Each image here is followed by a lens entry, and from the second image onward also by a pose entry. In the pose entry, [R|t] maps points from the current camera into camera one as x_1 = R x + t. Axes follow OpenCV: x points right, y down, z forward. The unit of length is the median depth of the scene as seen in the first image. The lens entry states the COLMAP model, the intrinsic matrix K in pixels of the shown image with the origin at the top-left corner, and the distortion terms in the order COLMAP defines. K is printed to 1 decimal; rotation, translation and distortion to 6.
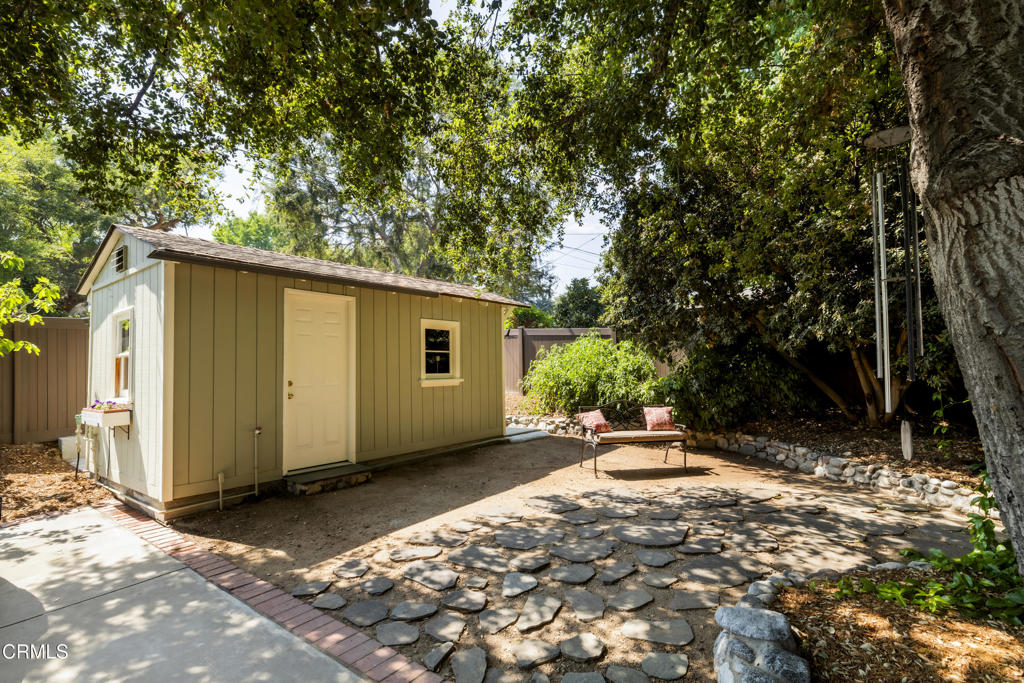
lens RADIAL K [[483.9, 0, 535.6], [0, 483.9, 349.1], [0, 0, 1]] dist [-0.012228, 0.001894]
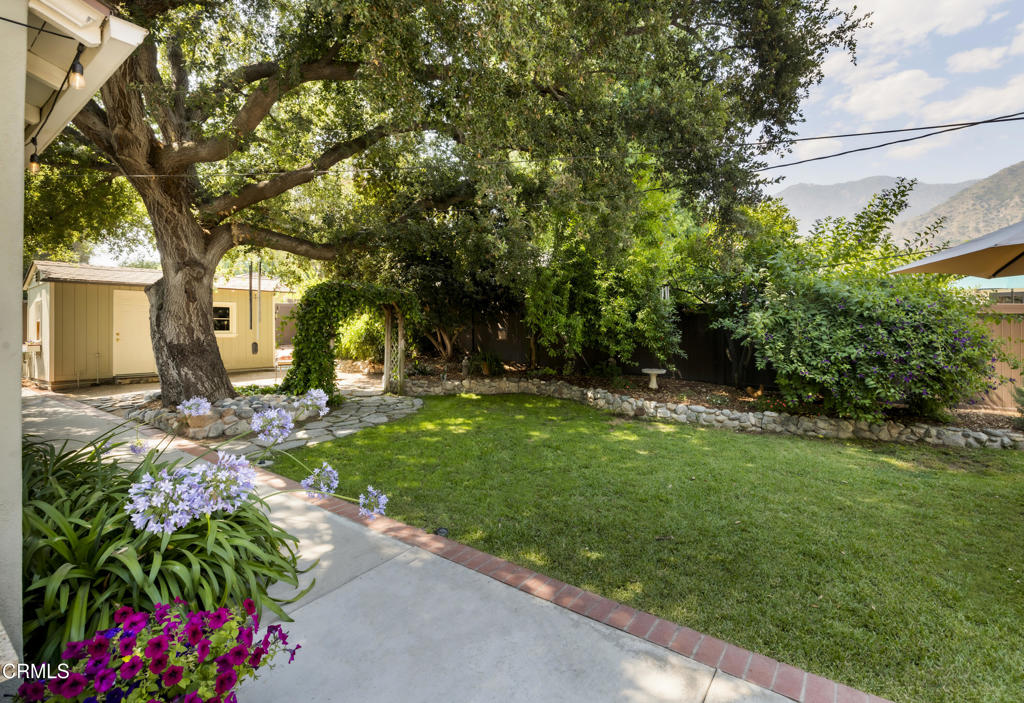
lens RADIAL K [[475.7, 0, 513.7], [0, 475.7, 321.5], [0, 0, 1]] dist [-0.001442, 0.000760]
pose [[0.999934, 0.005083, -0.010300, 1.302412], [-0.004866, 0.999767, 0.021050, -0.039110], [0.010404, -0.020999, 0.999725, -1.121825]]
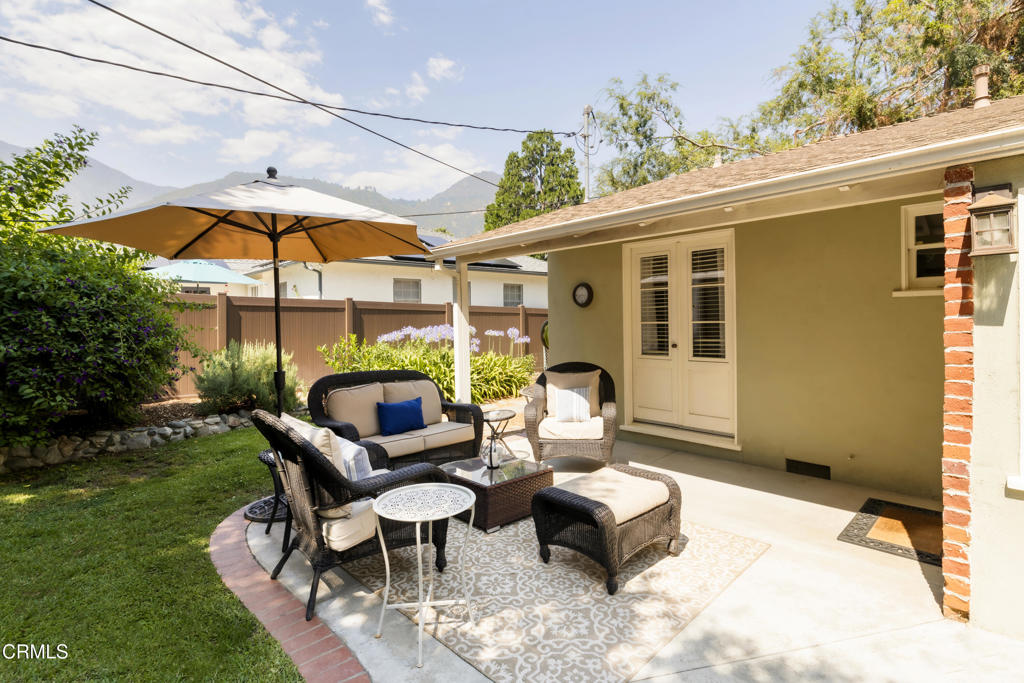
lens RADIAL K [[483.9, 0, 517.9], [0, 483.9, 321.4], [0, 0, 1]] dist [-0.012228, 0.001894]
pose [[0.191084, 0.002204, 0.981571, 1.491148], [-0.031802, 0.999486, 0.003947, -0.023166], [-0.981058, -0.031970, 0.191056, -0.961675]]
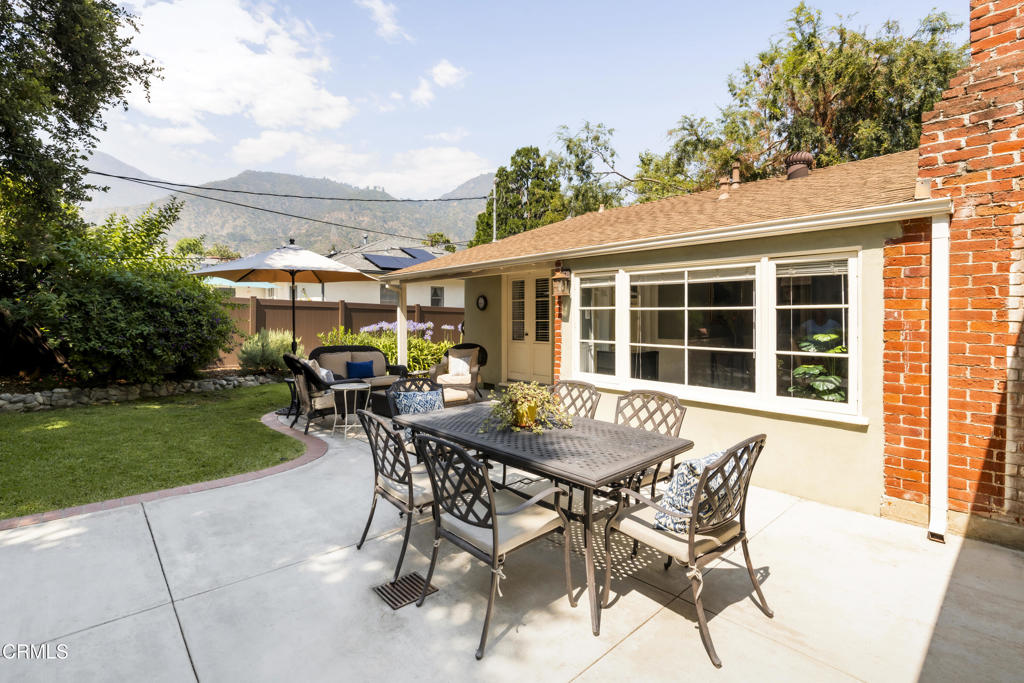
lens RADIAL K [[472.6, 0, 515.1], [0, 472.6, 317.5], [0, 0, 1]] dist [-0.000345, -0.000916]
pose [[0.202999, 0.009990, 0.979128, 0.928016], [-0.046520, 0.998917, -0.000547, -0.034943], [-0.978073, -0.045438, 0.203244, -1.371457]]
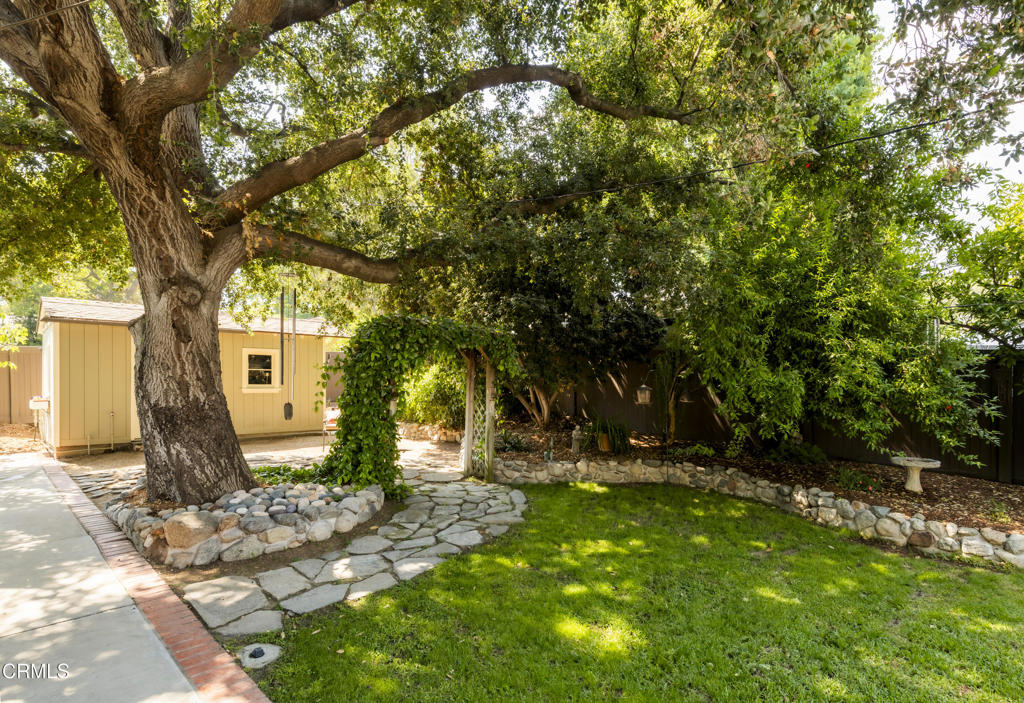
lens RADIAL K [[519.8, 0, 518.2], [0, 519.8, 387.9], [0, 0, 1]] dist [-0.006724, 0.002042]
pose [[0.989949, 0.016718, -0.140433, 1.118266], [-0.010352, 0.998891, 0.045941, -0.028486], [0.141045, -0.044026, 0.989024, -0.647395]]
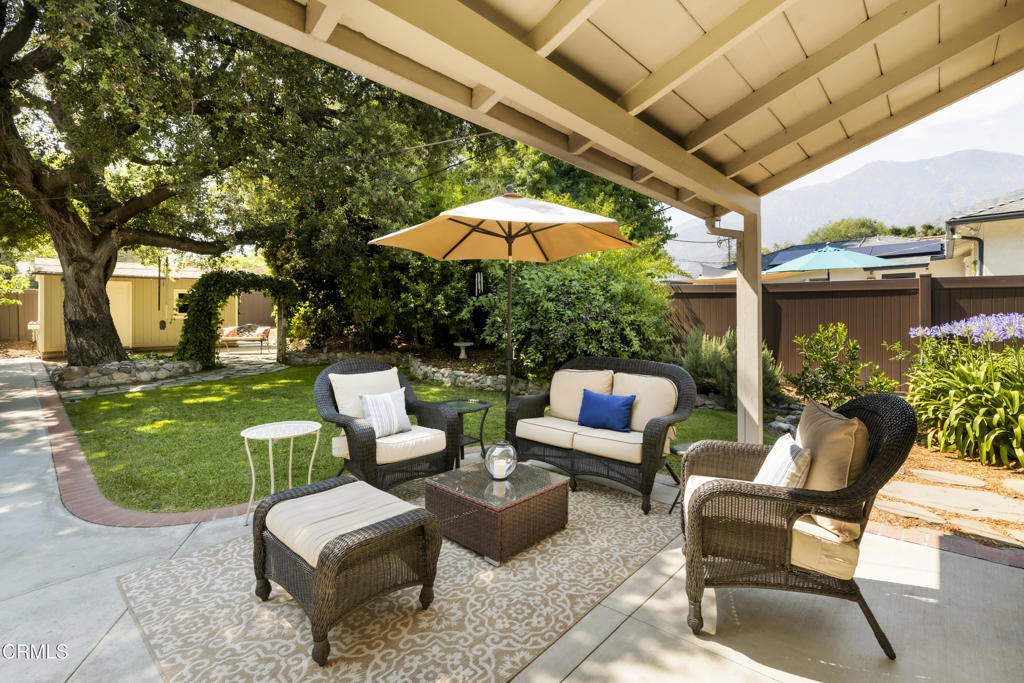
lens RADIAL K [[465.9, 0, 524.2], [0, 465.9, 315.2], [0, 0, 1]] dist [-0.002532, -0.001248]
pose [[0.992982, 0.003144, -0.118223, 2.216333], [0.001318, 0.999290, 0.037646, -0.025296], [0.118258, -0.037538, 0.992273, -1.323446]]
